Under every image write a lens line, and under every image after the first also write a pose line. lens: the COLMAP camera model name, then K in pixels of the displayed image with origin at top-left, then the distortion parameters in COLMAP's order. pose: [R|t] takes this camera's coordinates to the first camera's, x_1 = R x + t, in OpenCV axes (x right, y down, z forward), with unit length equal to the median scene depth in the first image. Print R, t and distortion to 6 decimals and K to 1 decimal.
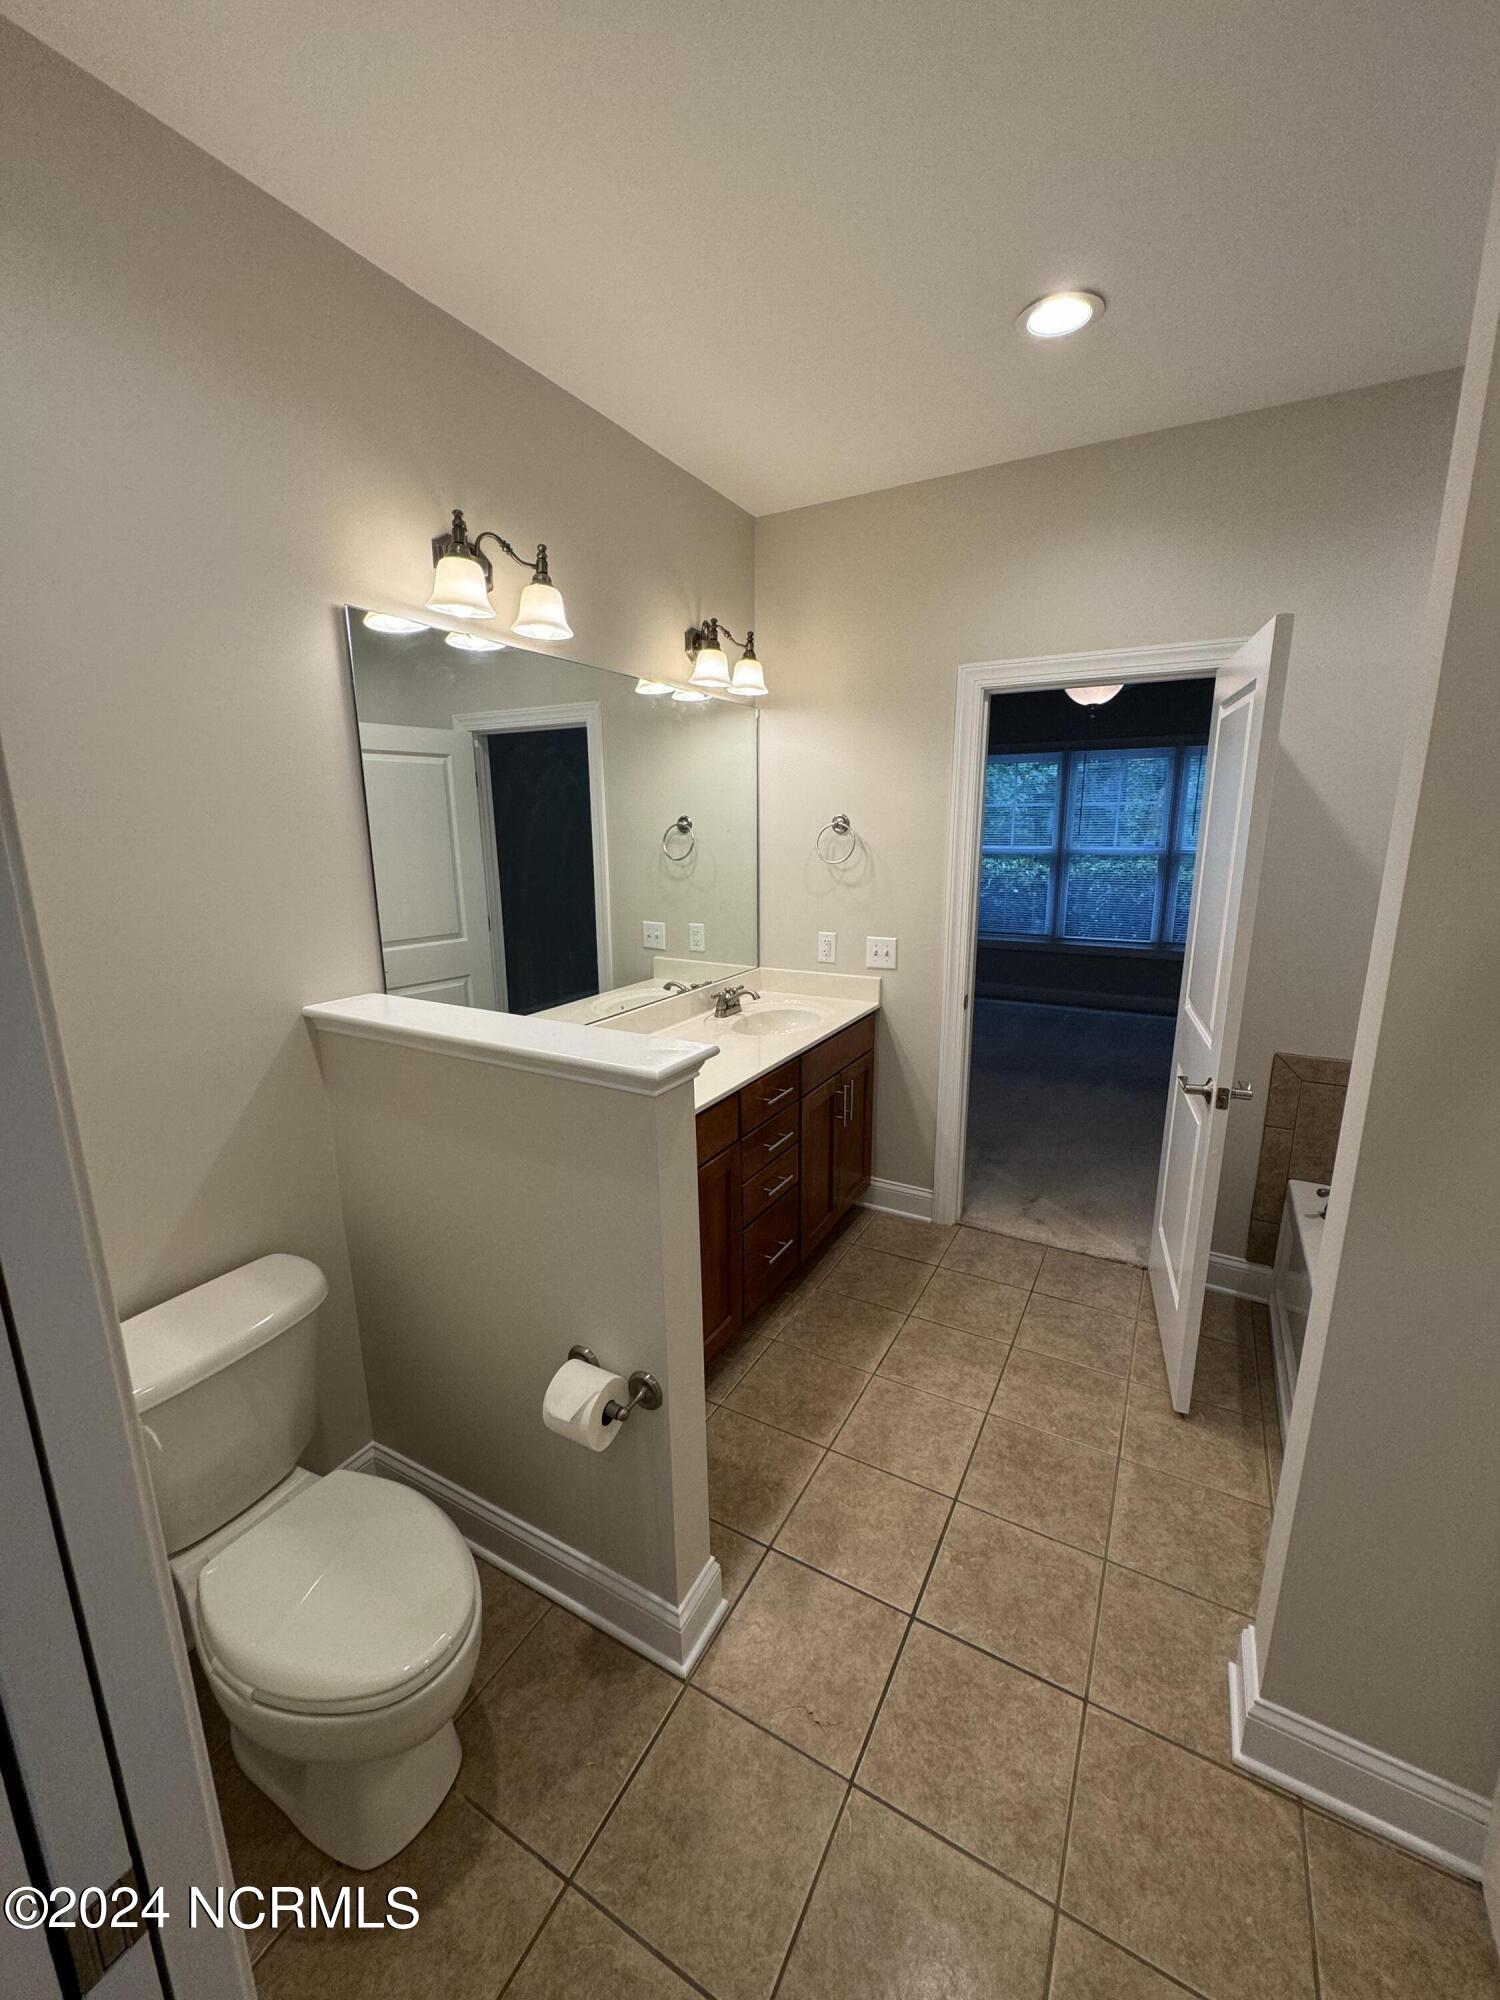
lens RADIAL K [[799.5, 0, 750.0], [0, 799.5, 1000.0], [0, 0, 1]] dist [0.001701, 0.000212]
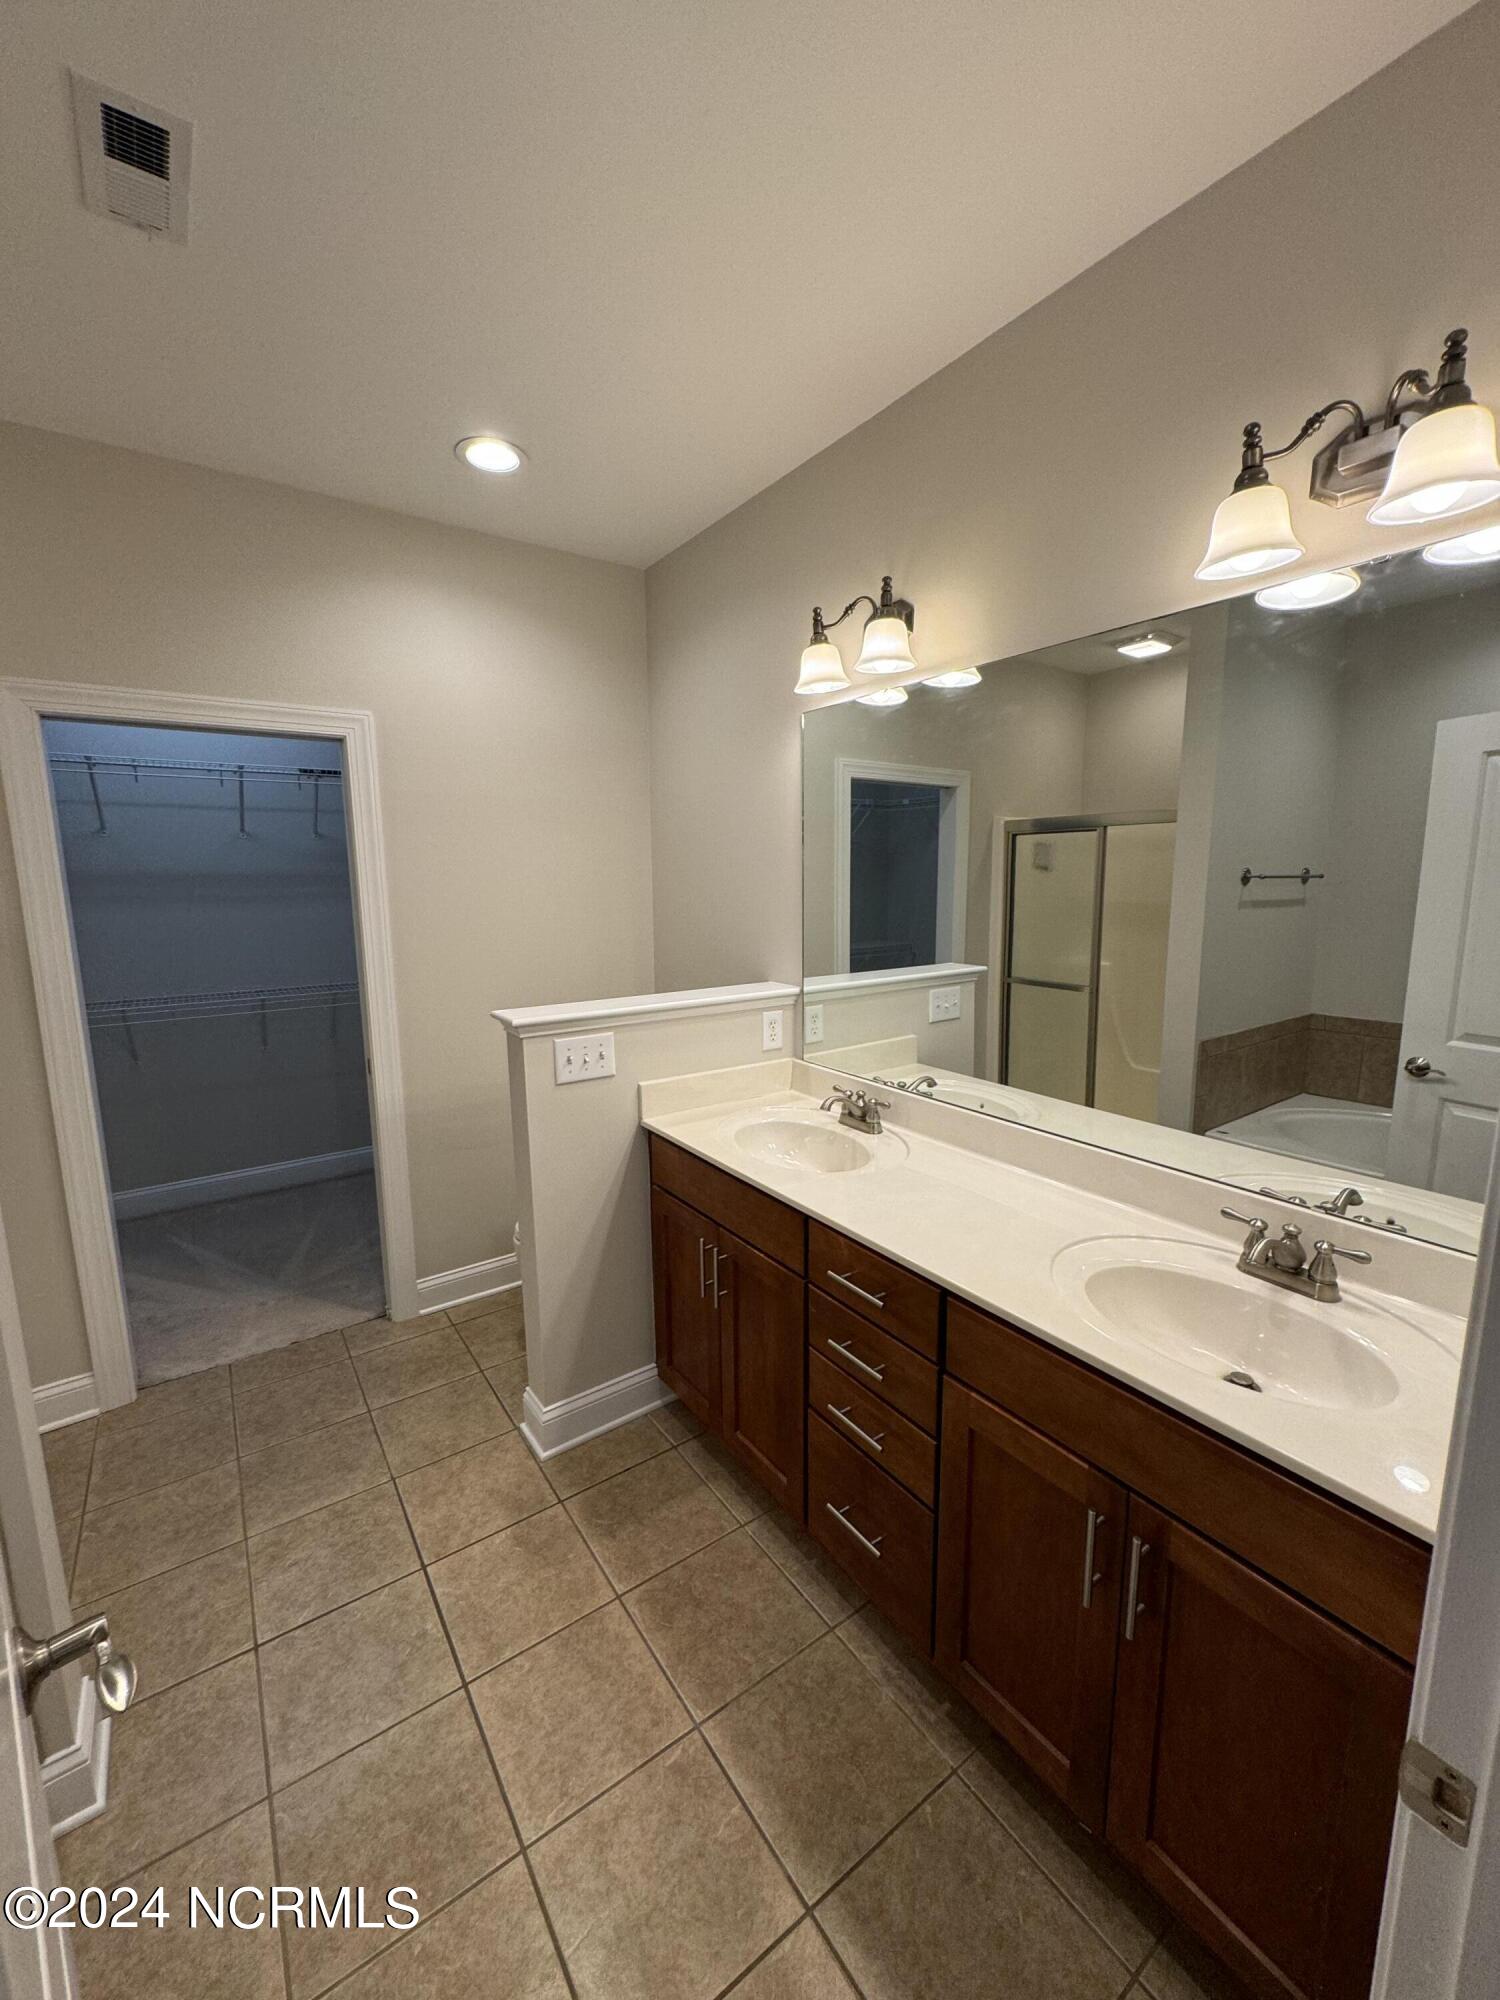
lens RADIAL K [[799.5, 0, 750.0], [0, 799.5, 1000.0], [0, 0, 1]] dist [0.001701, 0.000212]
pose [[-0.436648, 0.148521, -0.887288, 0.739885], [-0.182507, 0.951145, 0.249025, -0.293978], [0.880925, 0.270673, -0.388210, 1.362395]]
